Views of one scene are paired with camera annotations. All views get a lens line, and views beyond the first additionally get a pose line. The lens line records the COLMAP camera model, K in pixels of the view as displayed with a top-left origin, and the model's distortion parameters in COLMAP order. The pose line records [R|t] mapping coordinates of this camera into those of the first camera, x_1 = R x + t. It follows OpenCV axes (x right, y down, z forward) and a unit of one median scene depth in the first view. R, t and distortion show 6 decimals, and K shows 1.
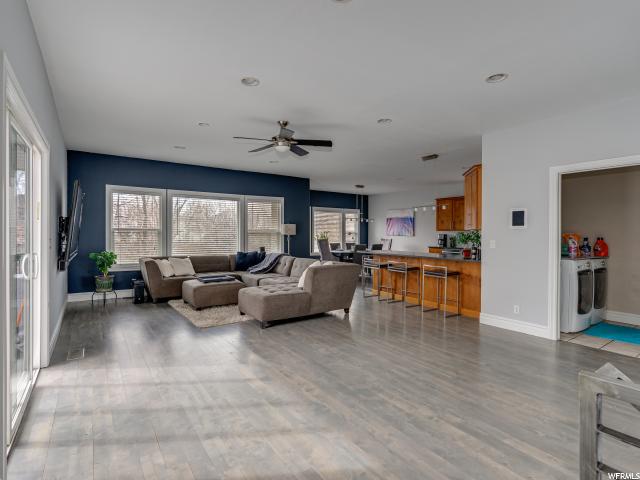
lens RADIAL K [[329.8, 0, 319.4], [0, 329.8, 234.9], [0, 0, 1]] dist [-0.000184, -0.000167]
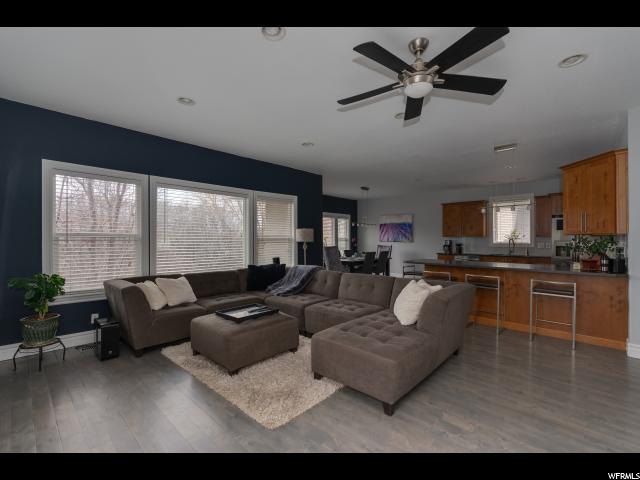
lens RADIAL K [[284.4, 0, 320.0], [0, 284.4, 240.0], [0, 0, 1]] dist [-0.001525, -0.000067]
pose [[0.976999, -0.004151, 0.213202, -0.218148], [0.004763, 0.999986, -0.002359, -0.002910], [-0.213189, 0.003320, 0.977005, 0.320316]]
